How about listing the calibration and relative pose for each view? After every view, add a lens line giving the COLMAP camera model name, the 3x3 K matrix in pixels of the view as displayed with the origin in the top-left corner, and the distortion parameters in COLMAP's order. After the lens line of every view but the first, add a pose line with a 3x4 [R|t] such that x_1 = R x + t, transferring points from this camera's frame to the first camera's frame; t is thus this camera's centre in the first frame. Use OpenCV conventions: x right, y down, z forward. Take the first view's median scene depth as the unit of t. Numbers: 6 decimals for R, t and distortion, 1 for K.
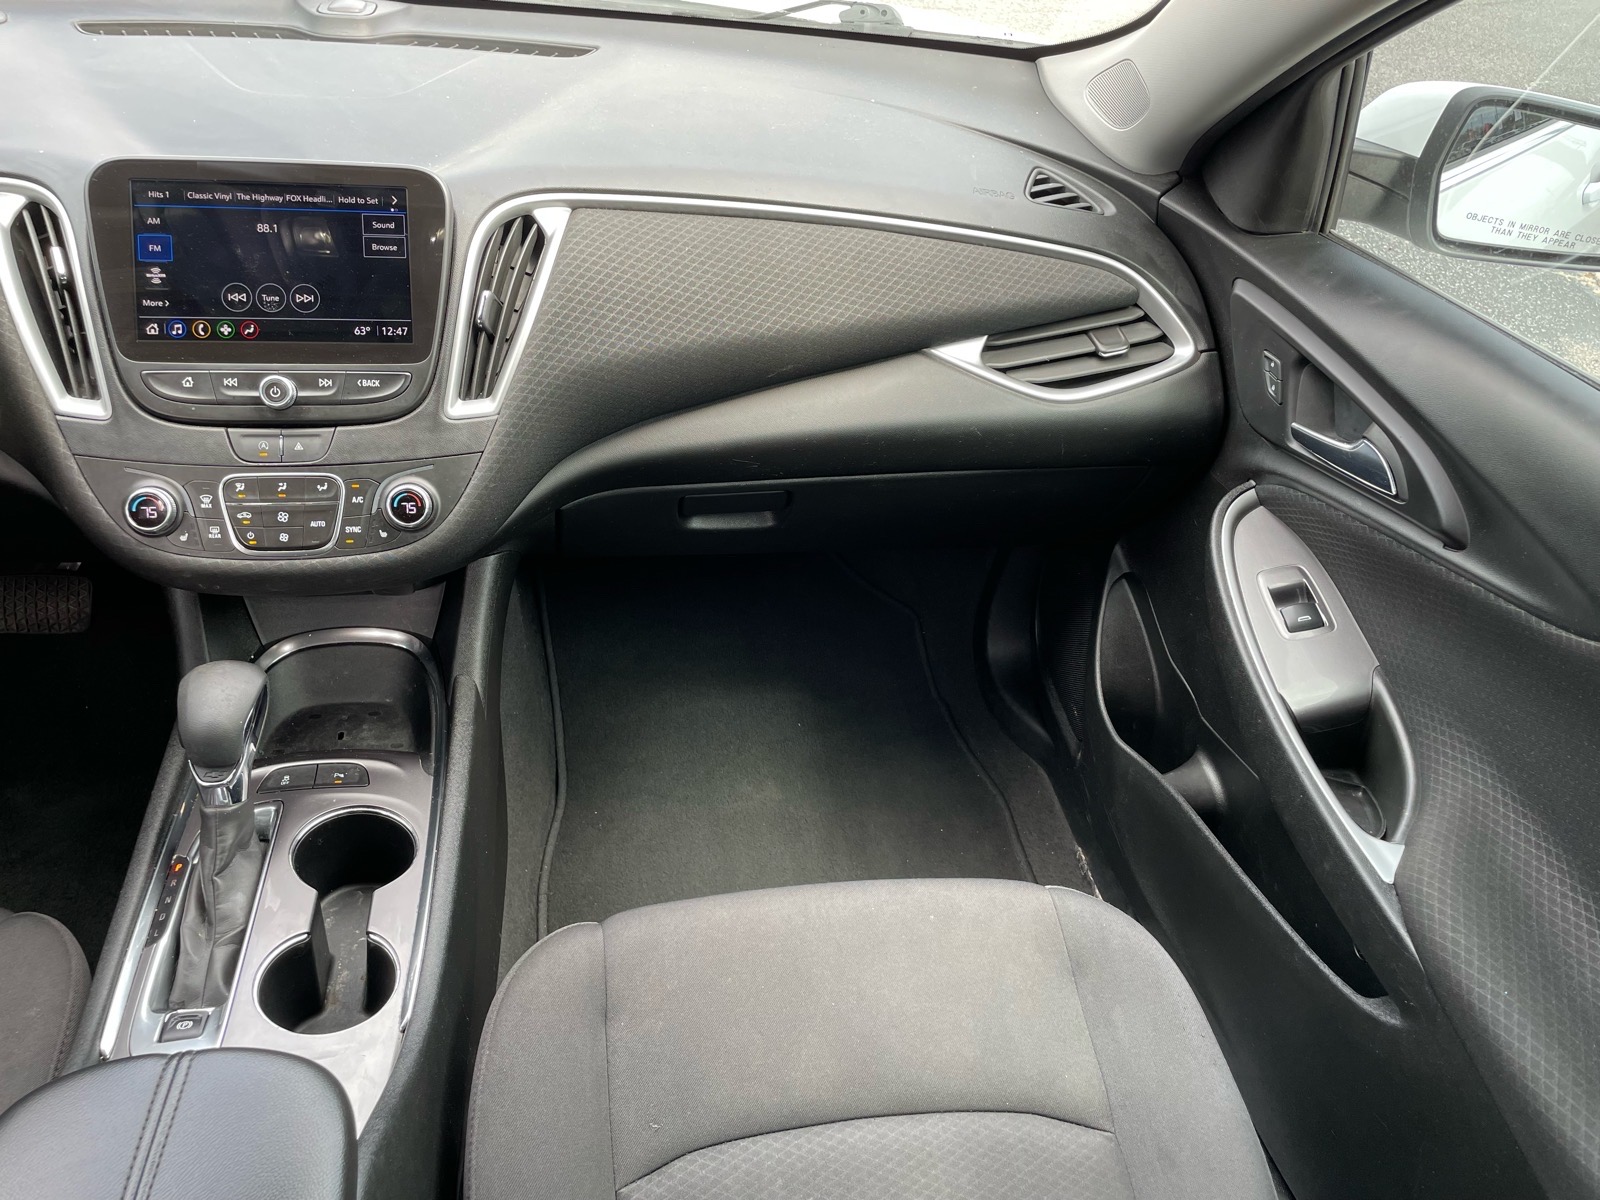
lens RADIAL K [[1222.5, 0, 812.9], [0, 1222.5, 596.9], [0, 0, 1]] dist [0.077560, -0.072360]
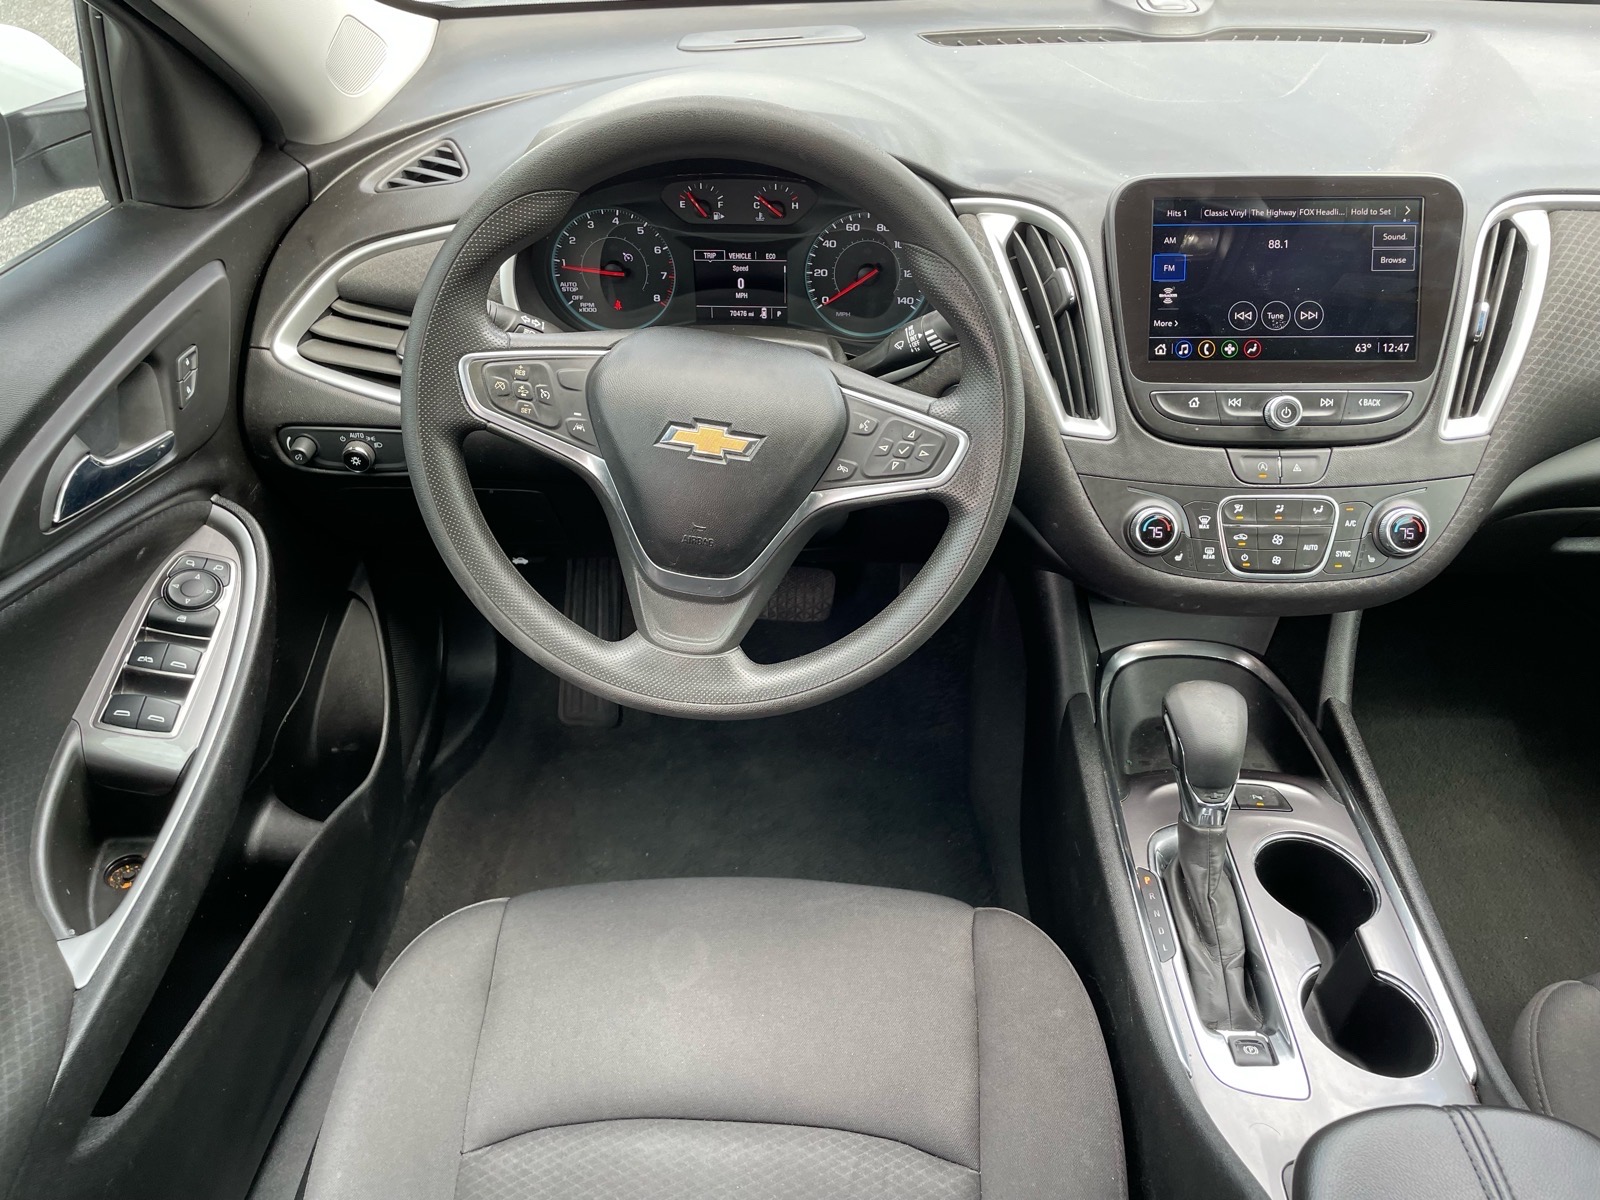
lens RADIAL K [[1222.5, 0, 807.5], [0, 1222.5, 605.2], [0, 0, 1]] dist [0.077560, -0.072360]
pose [[0.981383, 0.045075, -0.186695, -0.606219], [-0.039547, 0.998665, 0.033230, -0.030150], [0.187943, -0.025228, 0.981856, -0.036960]]
